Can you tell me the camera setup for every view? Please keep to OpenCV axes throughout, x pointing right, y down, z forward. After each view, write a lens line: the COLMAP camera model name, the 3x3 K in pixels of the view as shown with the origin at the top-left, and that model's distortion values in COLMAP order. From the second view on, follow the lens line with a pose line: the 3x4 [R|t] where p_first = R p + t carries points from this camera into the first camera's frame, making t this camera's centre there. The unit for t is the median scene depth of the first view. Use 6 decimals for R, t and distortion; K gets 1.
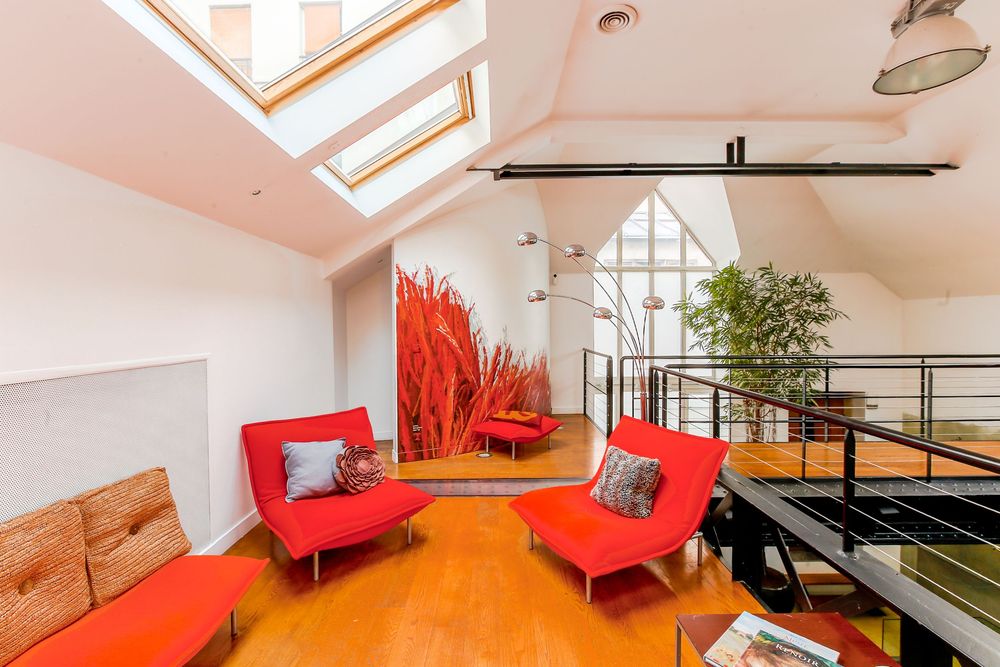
lens RADIAL K [[447.5, 0, 500.0], [0, 447.5, 333.5], [0, 0, 1]] dist [0.000965, 0.000788]
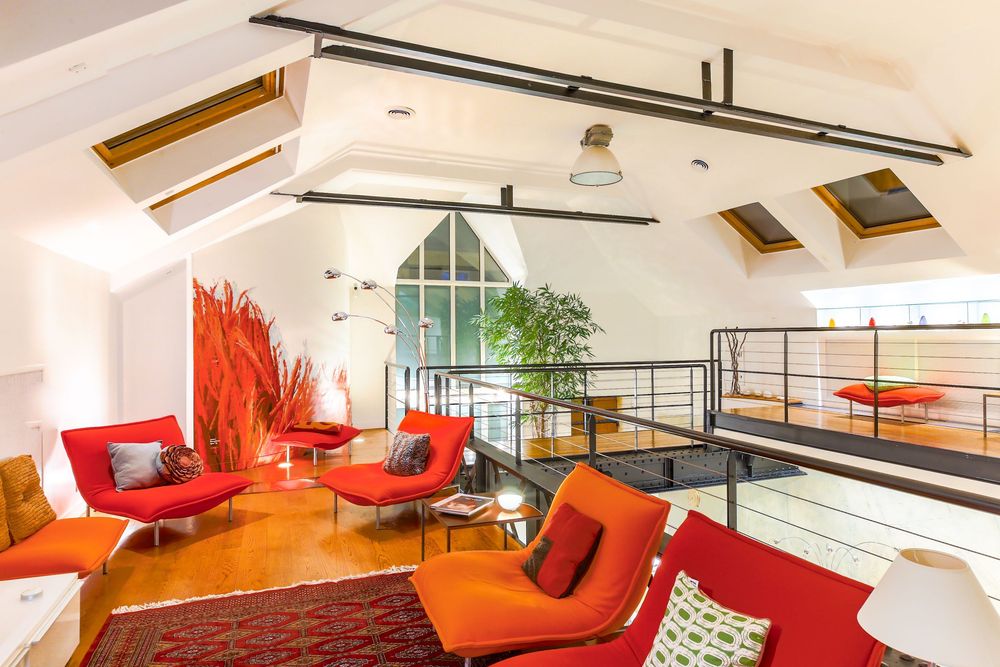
lens RADIAL K [[576.5, 0, 500.0], [0, 576.5, 333.5], [0, 0, 1]] dist [0.004213, 0.001024]
pose [[0.934333, 0.001049, 0.356399, -0.047693], [0.008033, 0.999680, -0.024001, 0.005151], [-0.356310, 0.025288, 0.934025, -0.436020]]
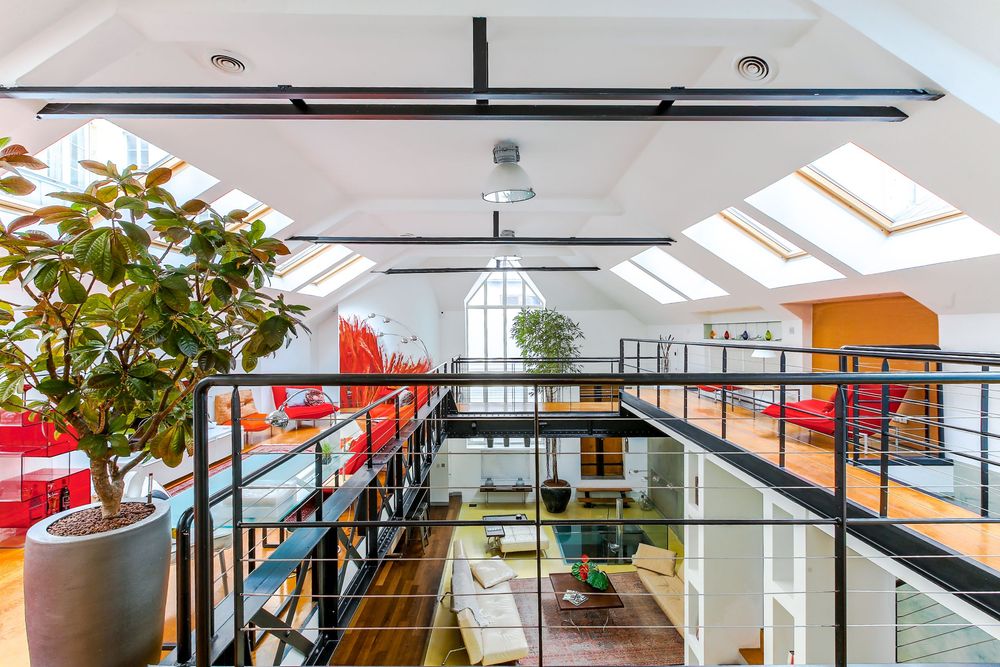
lens RADIAL K [[447.5, 0, 500.0], [0, 447.5, 333.5], [0, 0, 1]] dist [0.000965, 0.000788]
pose [[0.999958, -0.004295, -0.008118, 0.525566], [0.004168, 0.999869, -0.015658, -0.028688], [0.008184, 0.015623, 0.999844, -1.073343]]
